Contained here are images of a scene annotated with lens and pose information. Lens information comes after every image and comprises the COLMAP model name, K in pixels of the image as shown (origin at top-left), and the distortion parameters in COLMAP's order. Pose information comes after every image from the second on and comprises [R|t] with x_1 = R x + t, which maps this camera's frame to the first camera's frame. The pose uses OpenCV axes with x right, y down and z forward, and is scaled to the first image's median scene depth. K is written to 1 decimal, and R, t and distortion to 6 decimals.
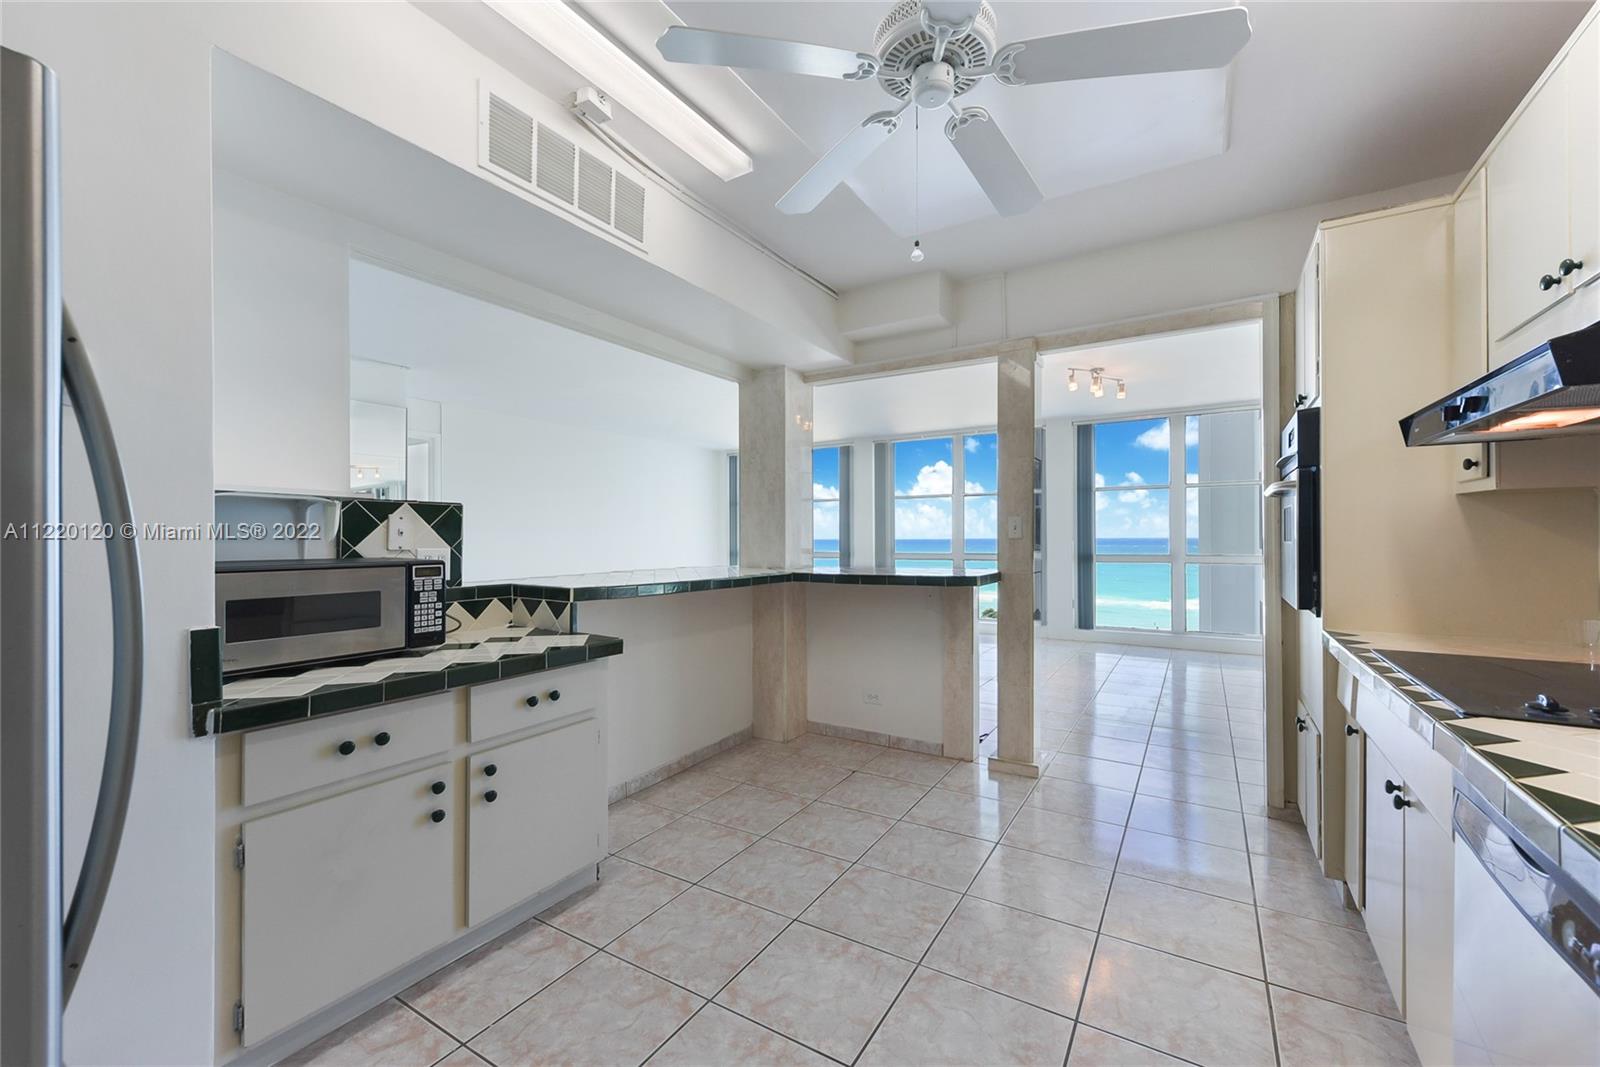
lens RADIAL K [[647.7, 0, 800.0], [0, 647.7, 533.5], [0, 0, 1]] dist [0.000392, 0.000090]
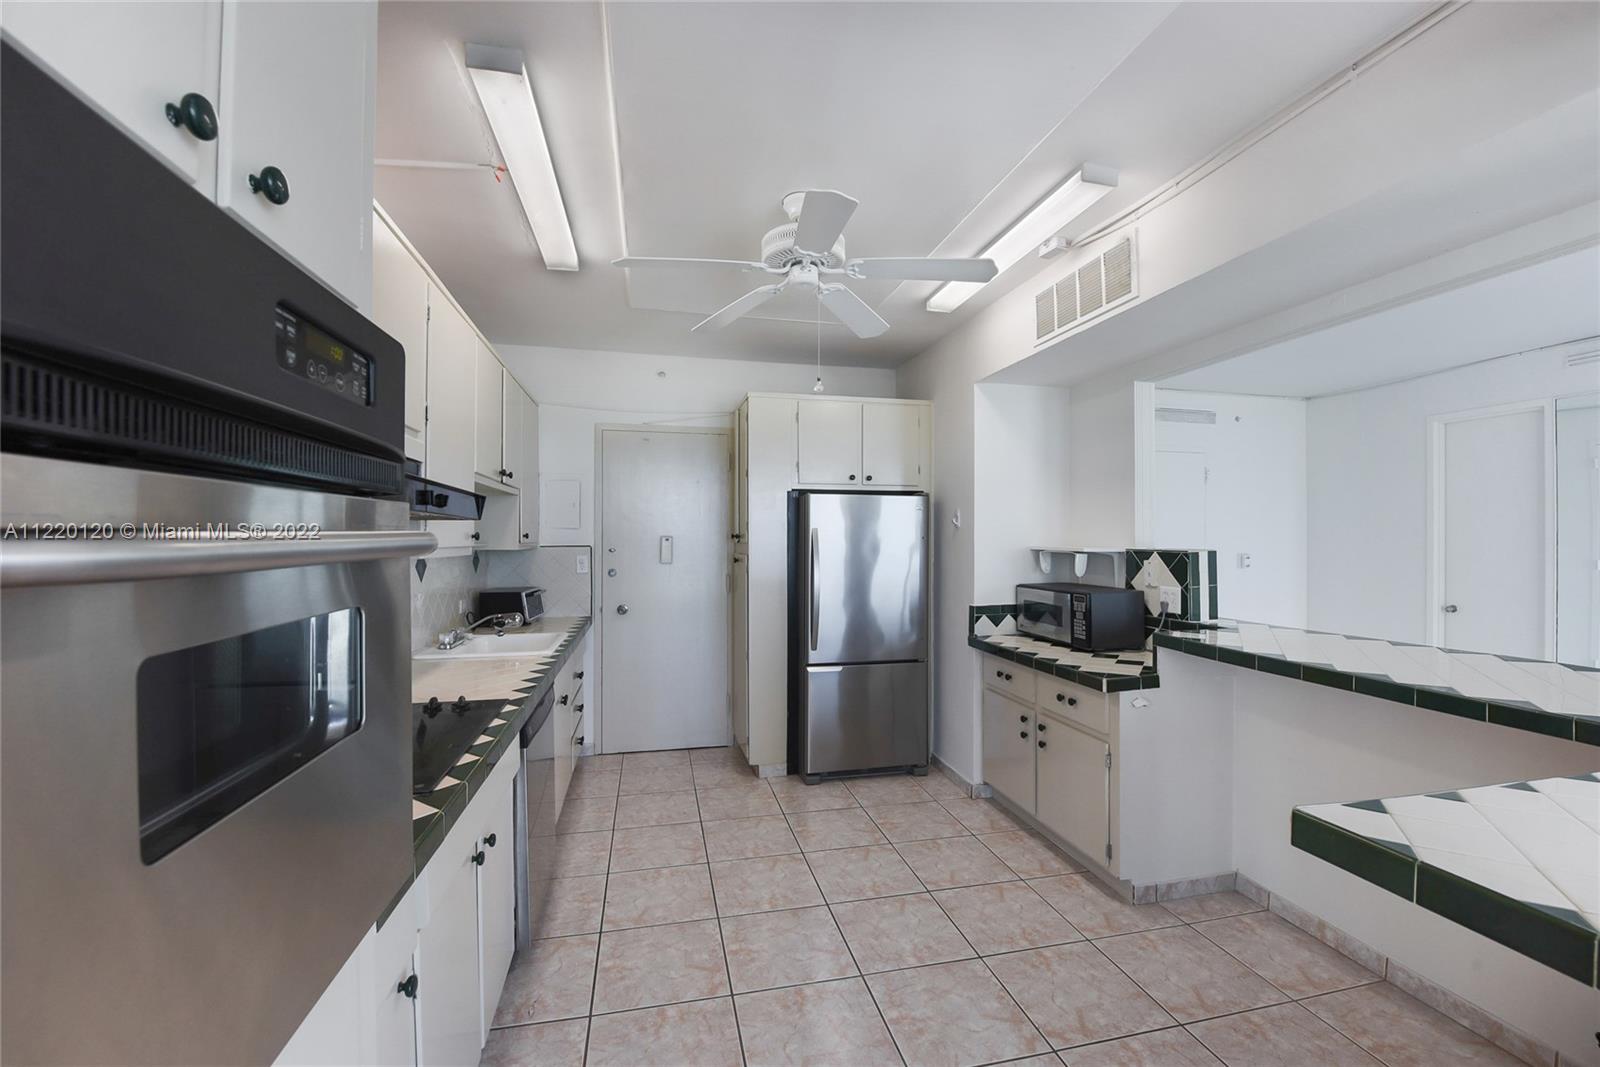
lens RADIAL K [[647.7, 0, 800.0], [0, 647.7, 533.5], [0, 0, 1]] dist [0.000392, 0.000090]
pose [[-0.709845, -0.001204, -0.704357, 0.949000], [0.008487, 0.999911, -0.010263, -0.084162], [0.704307, -0.013263, -0.709771, 1.560395]]
